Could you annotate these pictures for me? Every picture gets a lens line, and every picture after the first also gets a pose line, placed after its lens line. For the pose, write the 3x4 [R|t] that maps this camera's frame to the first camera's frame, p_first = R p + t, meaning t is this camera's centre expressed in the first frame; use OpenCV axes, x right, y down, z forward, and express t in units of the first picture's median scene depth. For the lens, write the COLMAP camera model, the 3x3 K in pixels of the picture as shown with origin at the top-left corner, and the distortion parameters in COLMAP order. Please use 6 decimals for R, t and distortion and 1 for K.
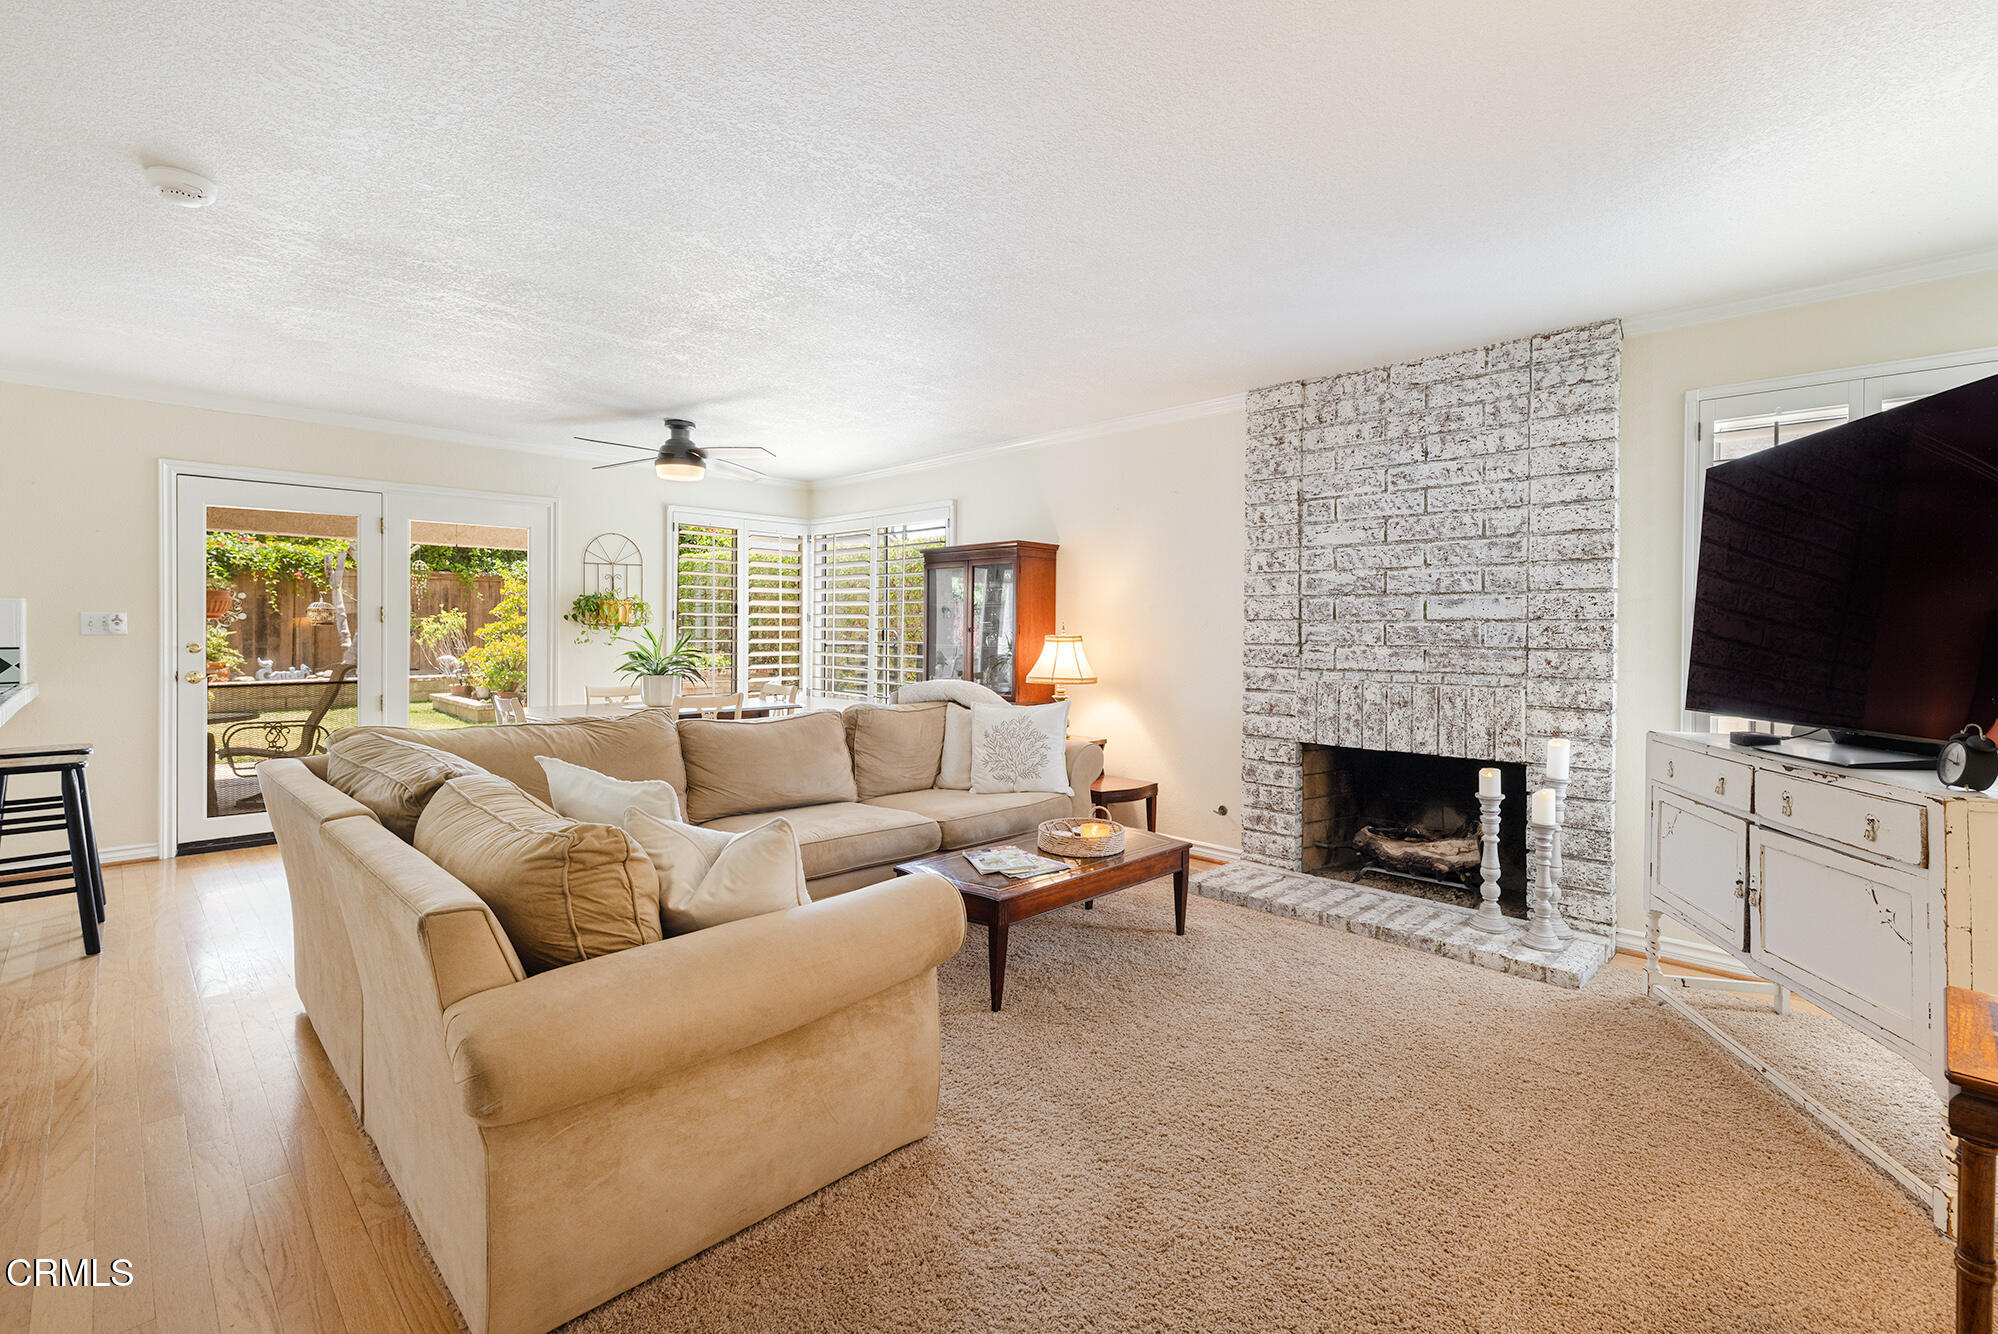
lens RADIAL K [[870.1, 0, 1011.7], [0, 870.1, 637.1], [0, 0, 1]] dist [-0.003169, -0.000209]
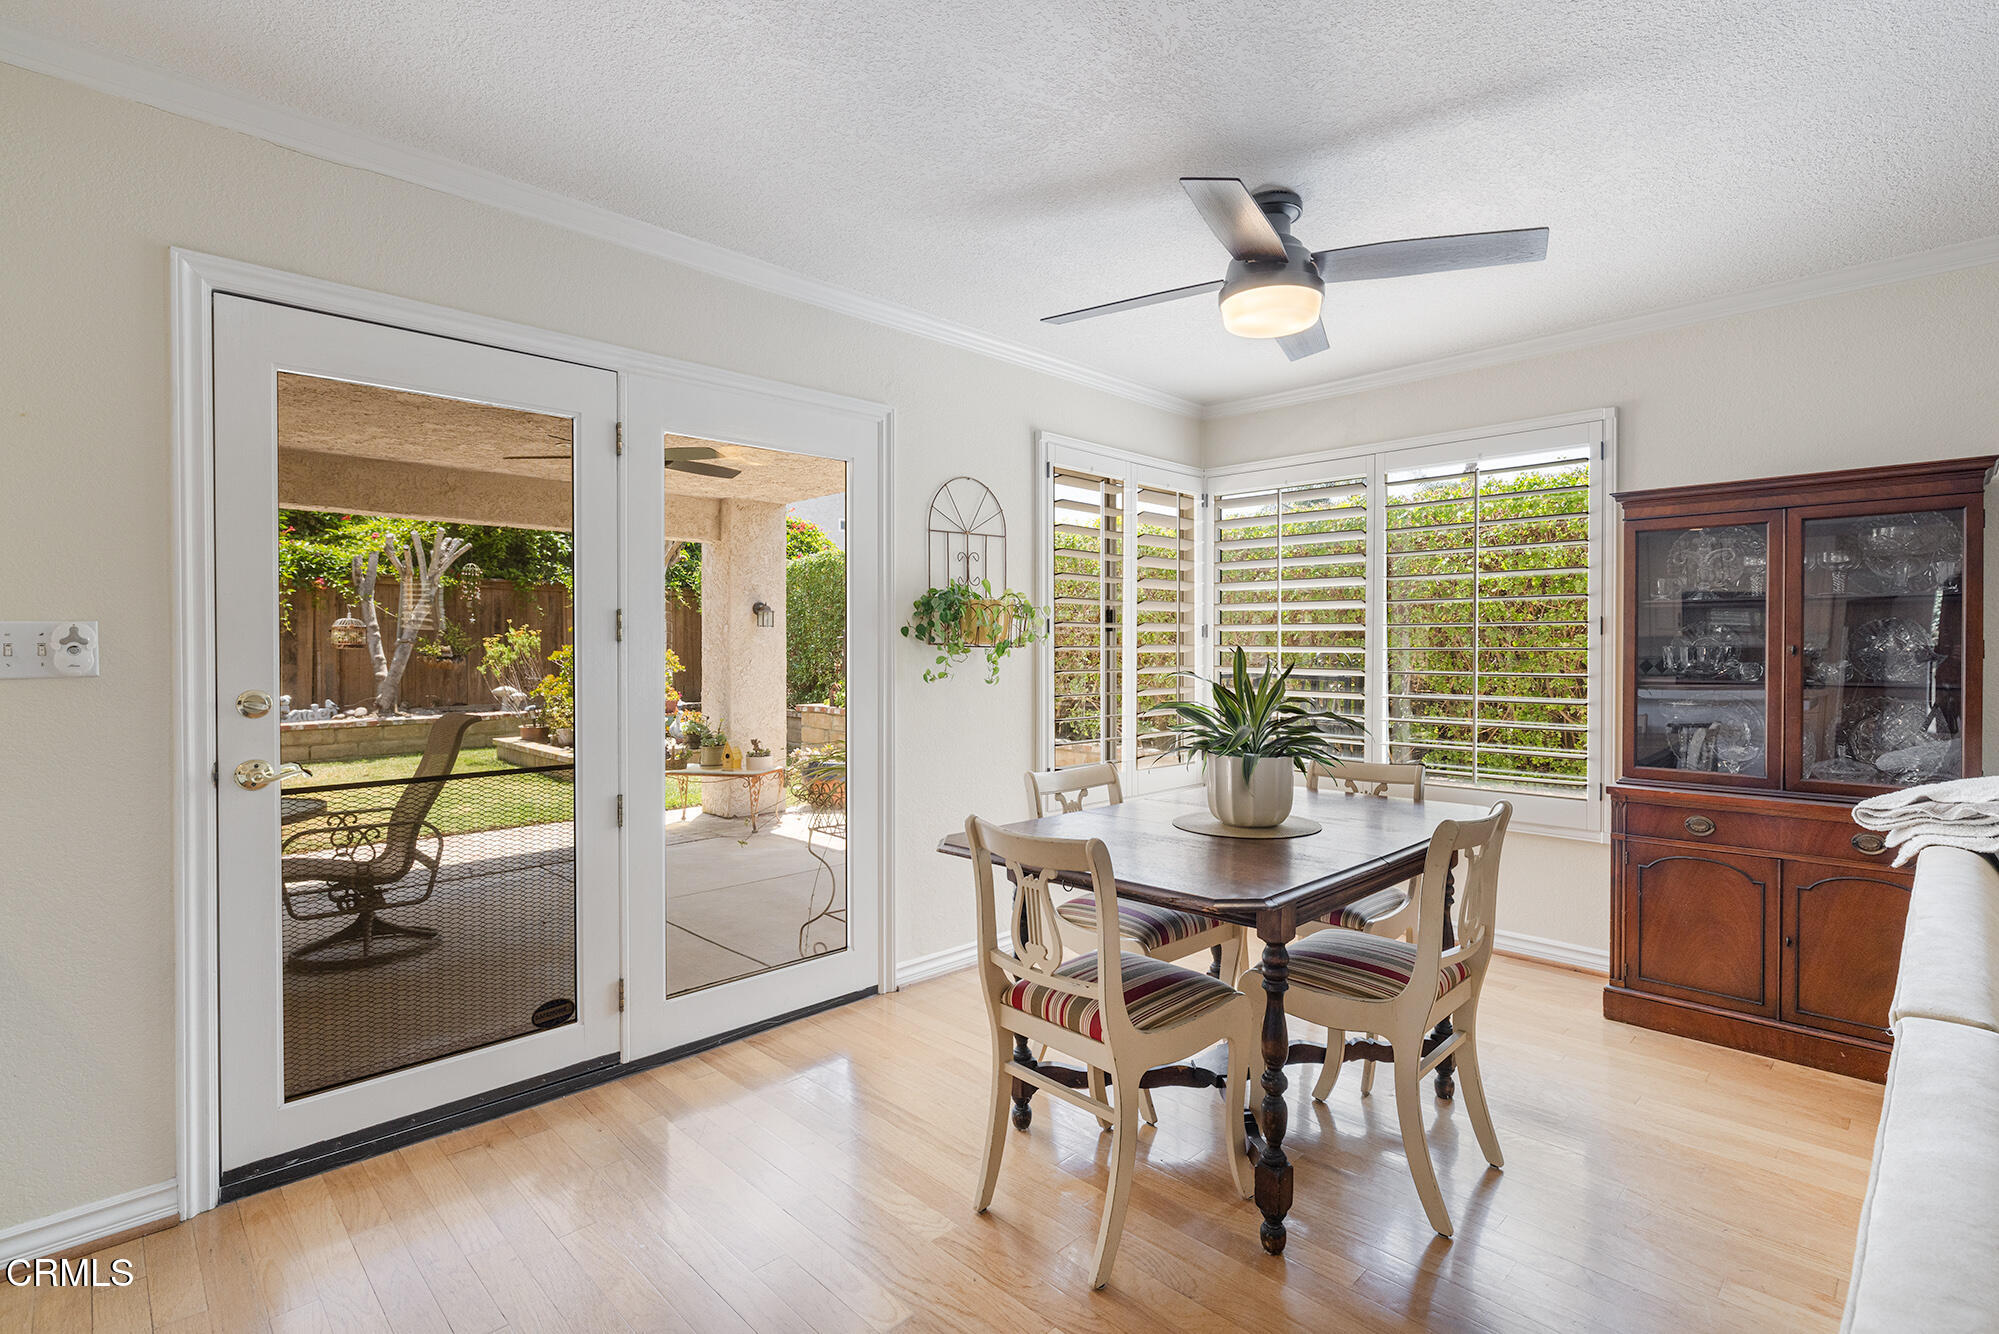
lens RADIAL K [[932.9, 0, 1002.0], [0, 932.9, 659.6], [0, 0, 1]] dist [-0.004078, 0.000147]
pose [[0.999609, -0.005769, -0.027348, -0.376331], [0.005869, 0.999976, 0.003590, -0.006348], [0.027327, -0.003749, 0.999620, 0.370570]]
